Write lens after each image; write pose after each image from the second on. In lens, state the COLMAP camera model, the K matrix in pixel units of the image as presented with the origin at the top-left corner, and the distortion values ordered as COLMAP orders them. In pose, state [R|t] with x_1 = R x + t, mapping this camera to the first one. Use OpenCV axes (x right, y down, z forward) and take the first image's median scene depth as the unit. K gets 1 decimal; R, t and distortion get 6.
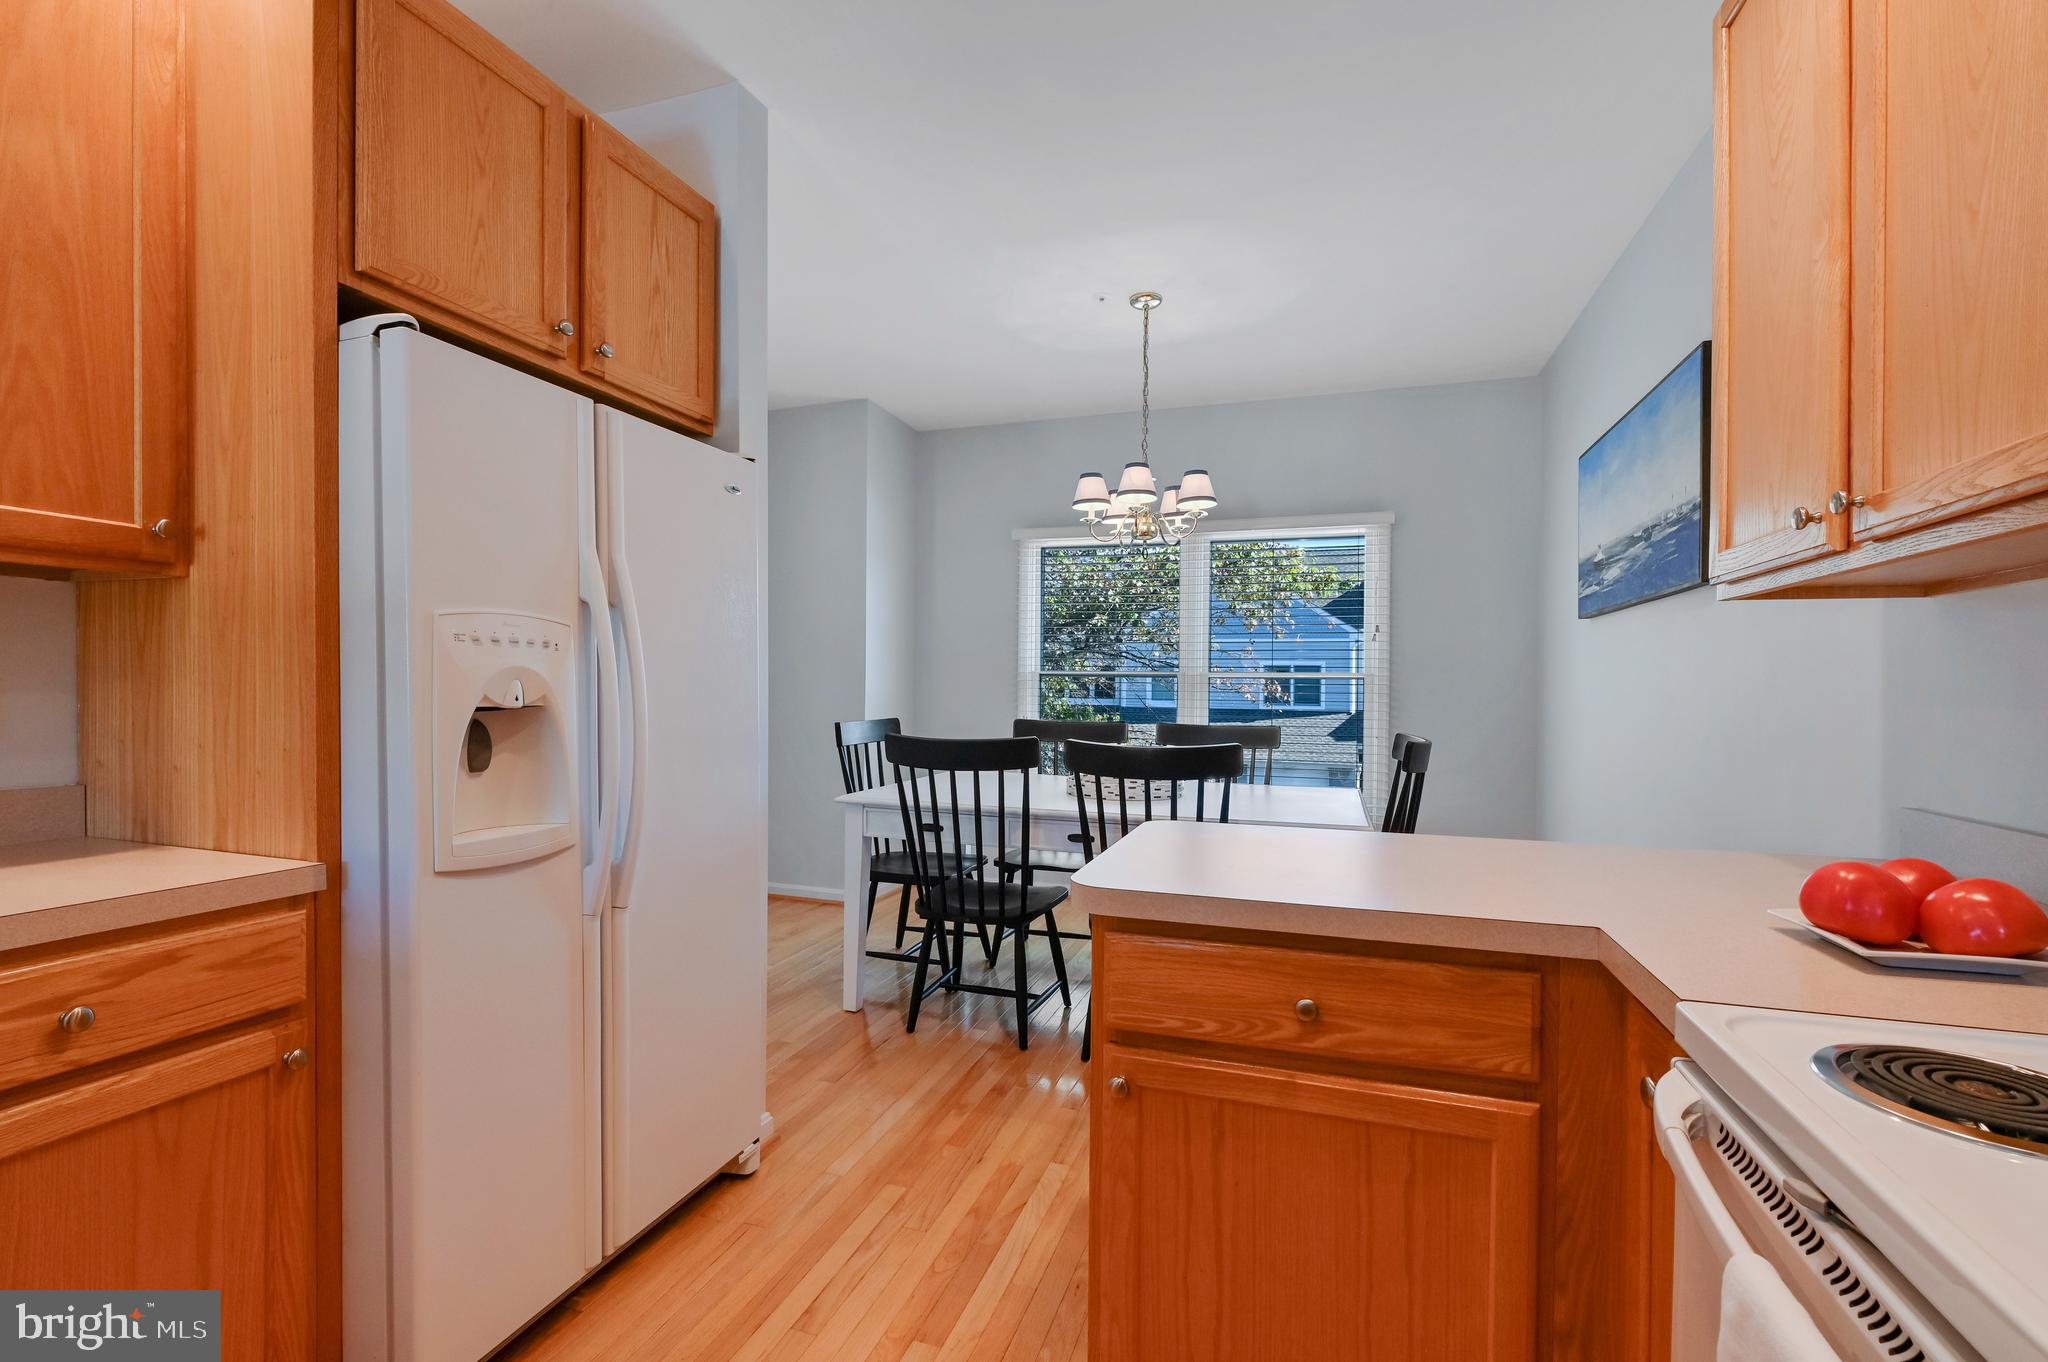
lens RADIAL K [[899.1, 0, 1030.4], [0, 899.1, 686.3], [0, 0, 1]] dist [-0.000495, -0.000068]
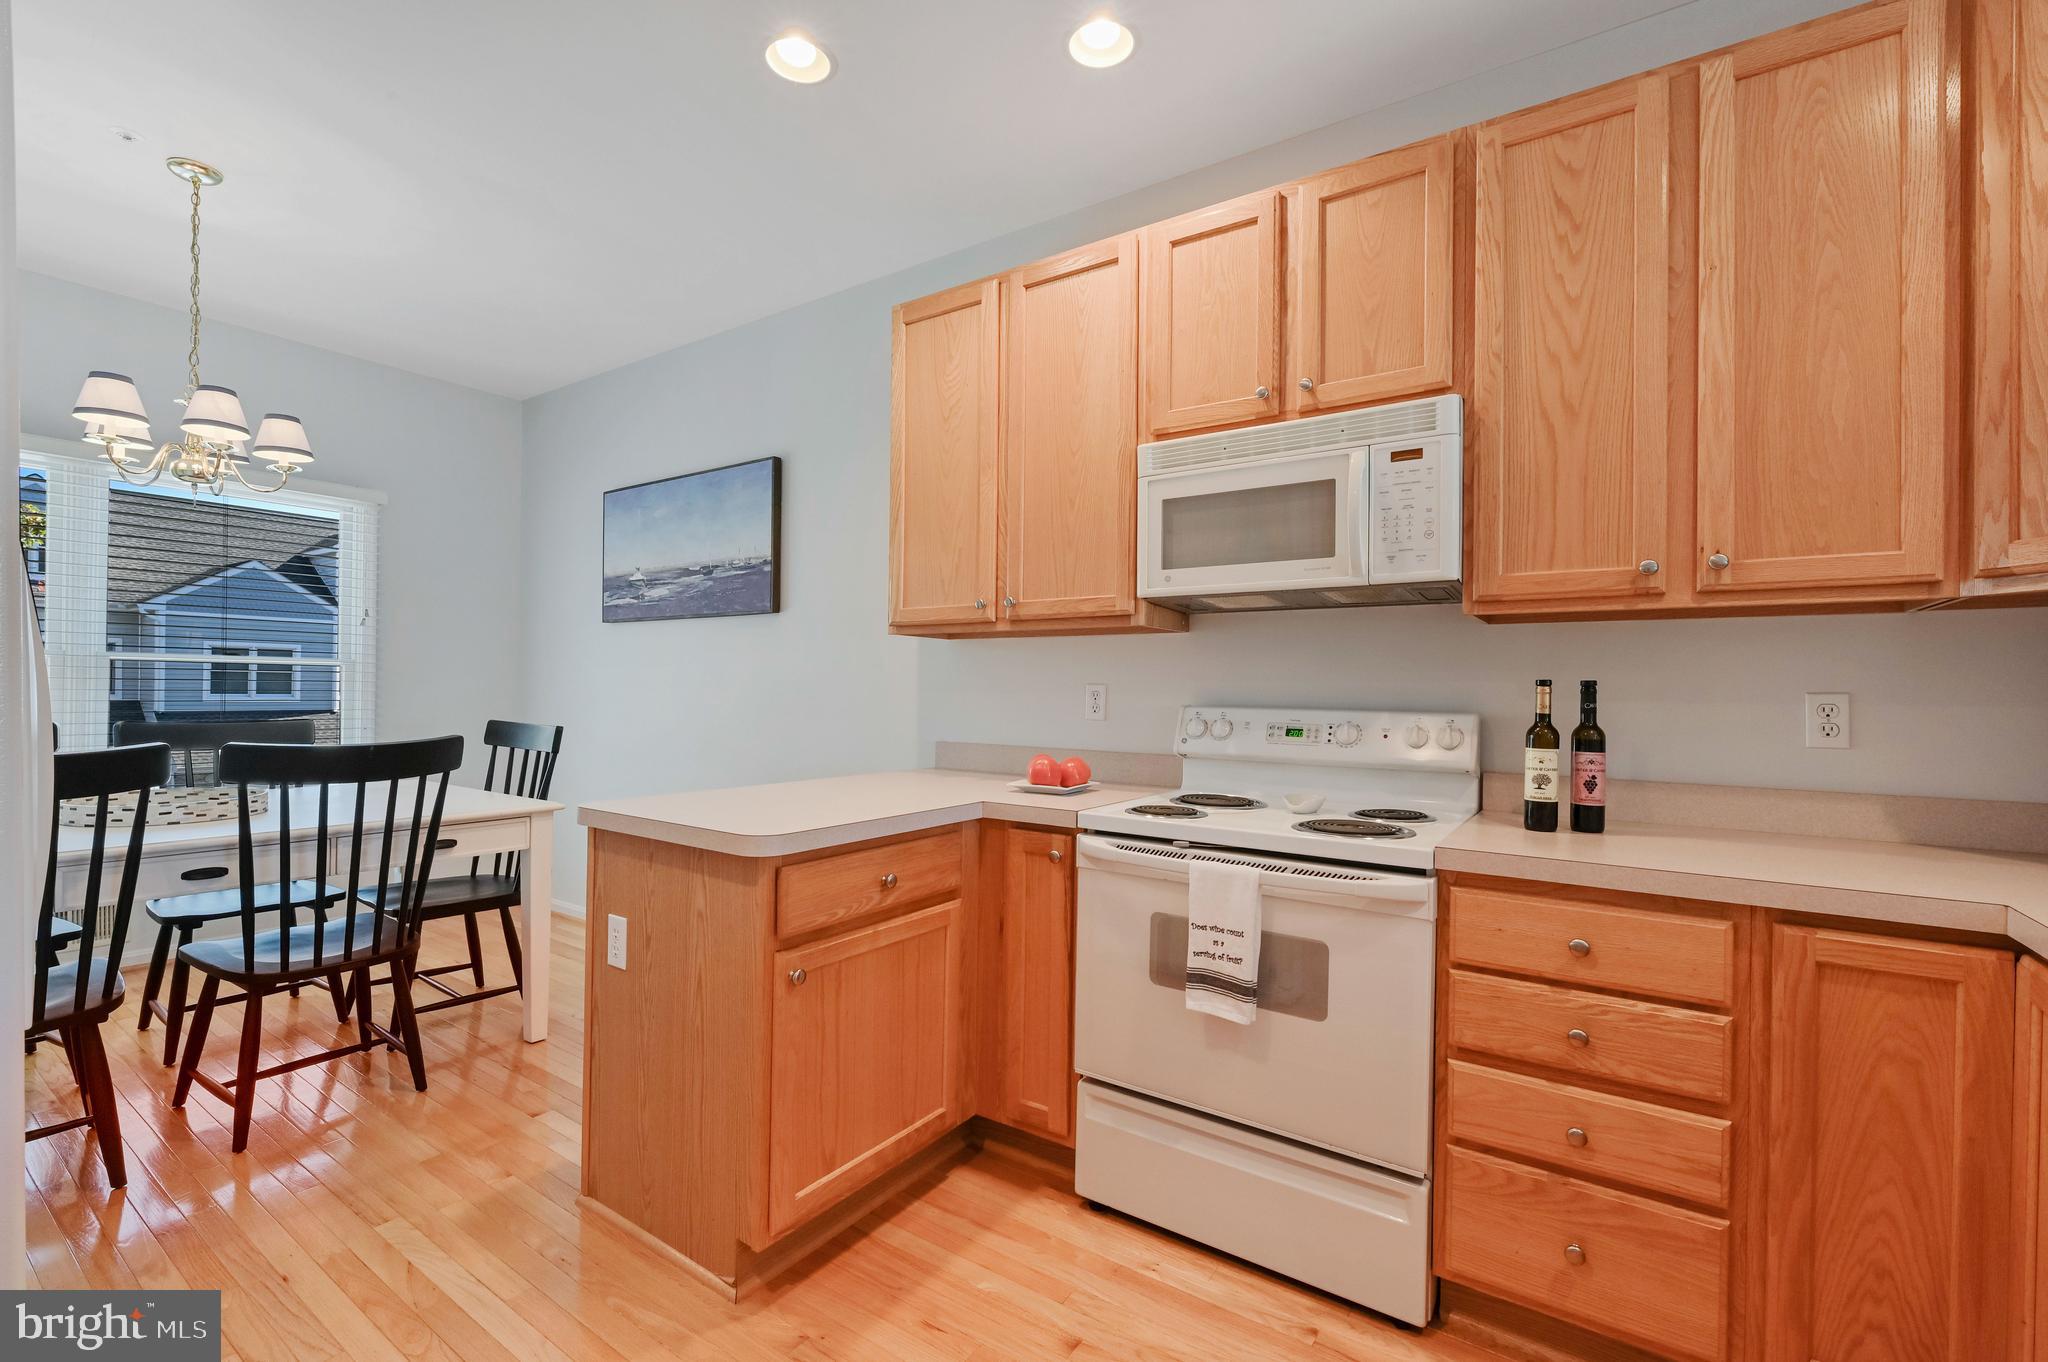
lens RADIAL K [[886.3, 0, 1020.7], [0, 886.3, 682.3], [0, 0, 1]] dist [-0.002894, -0.003855]
pose [[0.275854, 0.000178, 0.961199, -0.398812], [-0.012355, 0.999918, 0.003360, -0.003977], [-0.961120, -0.012803, 0.275834, 0.111981]]
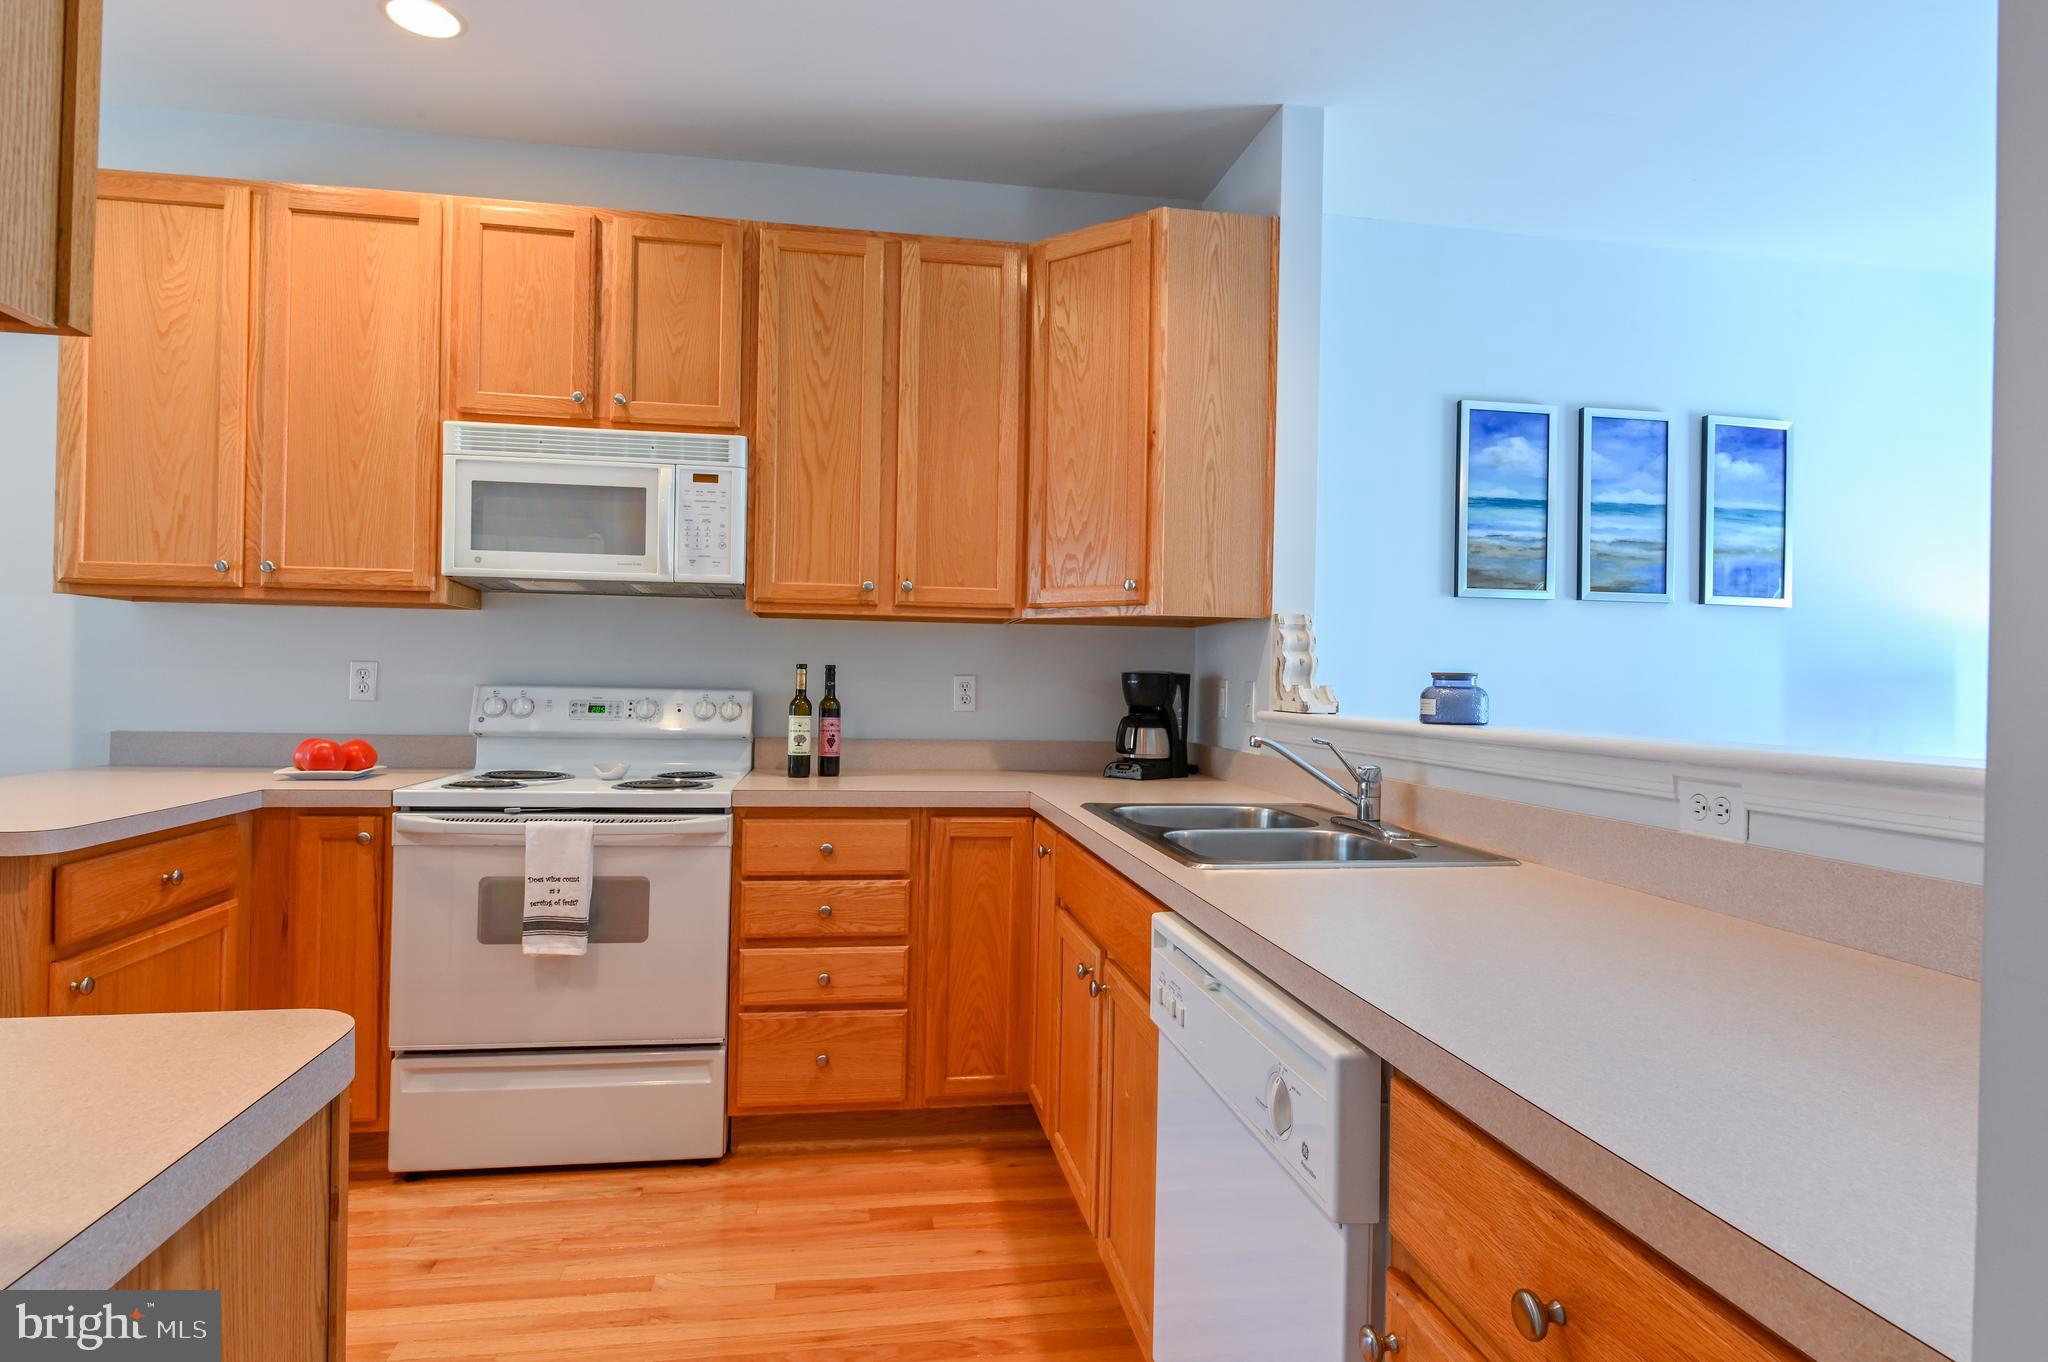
lens RADIAL K [[1099.4, 0, 1019.2], [0, 1099.4, 687.4], [0, 0, 1]] dist [-0.001488, -0.000738]
pose [[-0.464025, -0.024123, 0.885493, -0.652747], [-0.026339, 0.999563, 0.013428, -0.005251], [-0.885430, -0.017092, -0.464458, 0.207809]]
